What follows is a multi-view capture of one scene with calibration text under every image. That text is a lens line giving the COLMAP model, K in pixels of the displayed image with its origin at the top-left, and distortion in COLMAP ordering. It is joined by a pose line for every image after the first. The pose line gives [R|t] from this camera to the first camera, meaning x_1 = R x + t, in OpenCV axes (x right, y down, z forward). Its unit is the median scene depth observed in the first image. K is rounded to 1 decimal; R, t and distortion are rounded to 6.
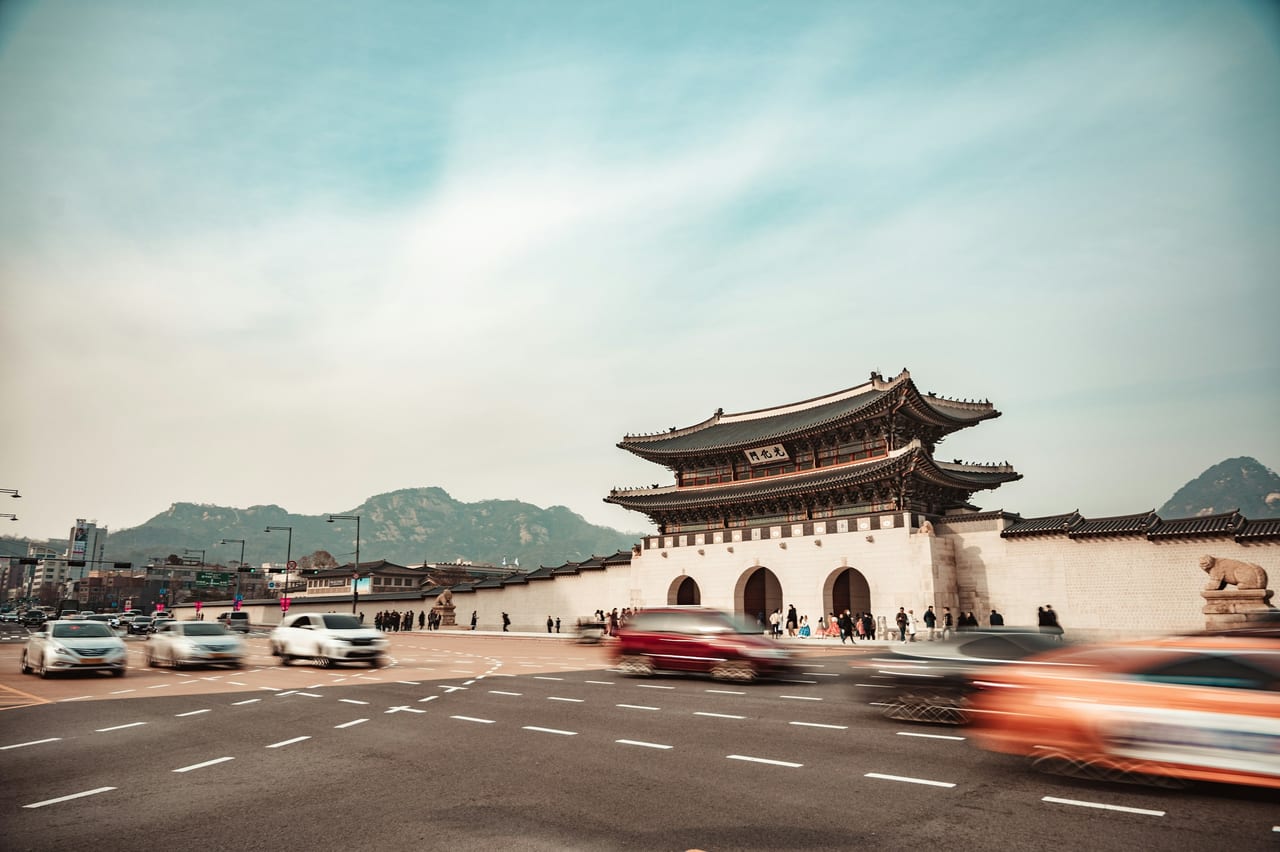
lens RADIAL K [[860.2, 0, 640.0], [0, 860.2, 426.0], [0, 0, 1]] dist [-0.006046, -0.001953]
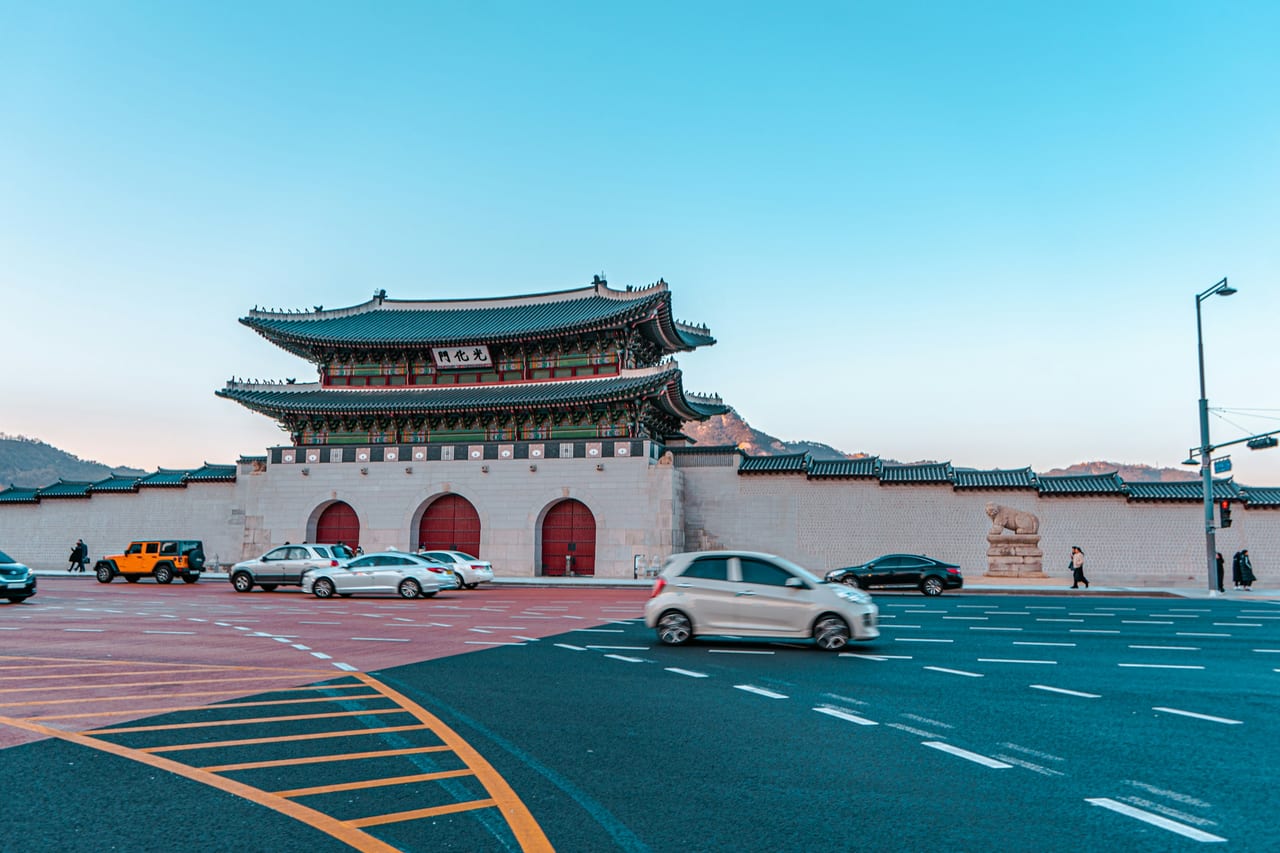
lens RADIAL K [[1036.0, 0, 640.0], [0, 1036.0, 426.5], [0, 0, 1]] dist [-0.004005, -0.001148]
pose [[0.850646, 0.076790, 0.520101, -0.211147], [-0.124667, 0.990522, 0.057654, 0.020968], [-0.510744, -0.113882, 0.852157, 0.074674]]
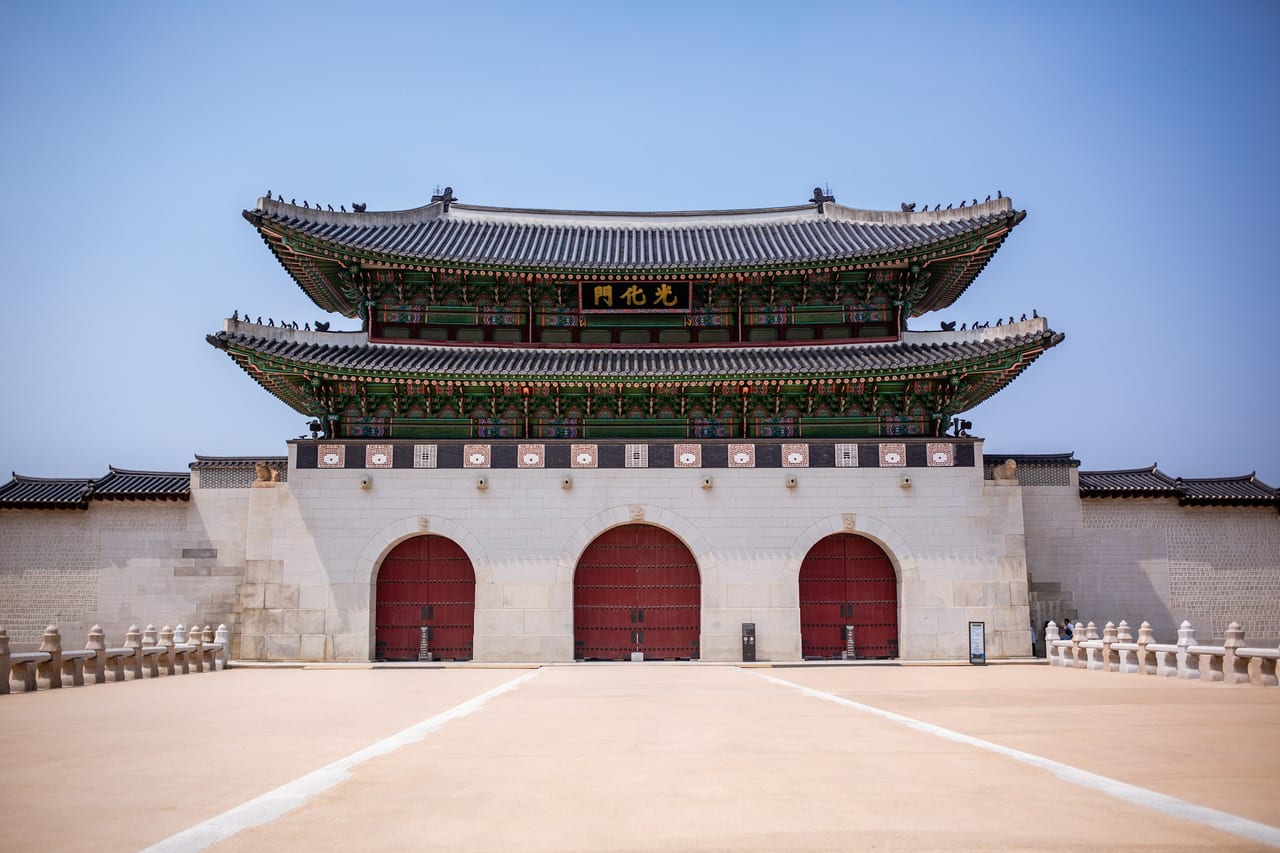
lens RADIAL K [[1247.5, 0, 640.0], [0, 1247.5, 426.5], [0, 0, 1]] dist [-0.067398, -0.005355]
pose [[0.667314, 0.116382, 0.735627, -0.365240], [-0.159667, 0.987106, -0.011328, 0.112159], [-0.727460, -0.109896, 0.677292, 0.502947]]
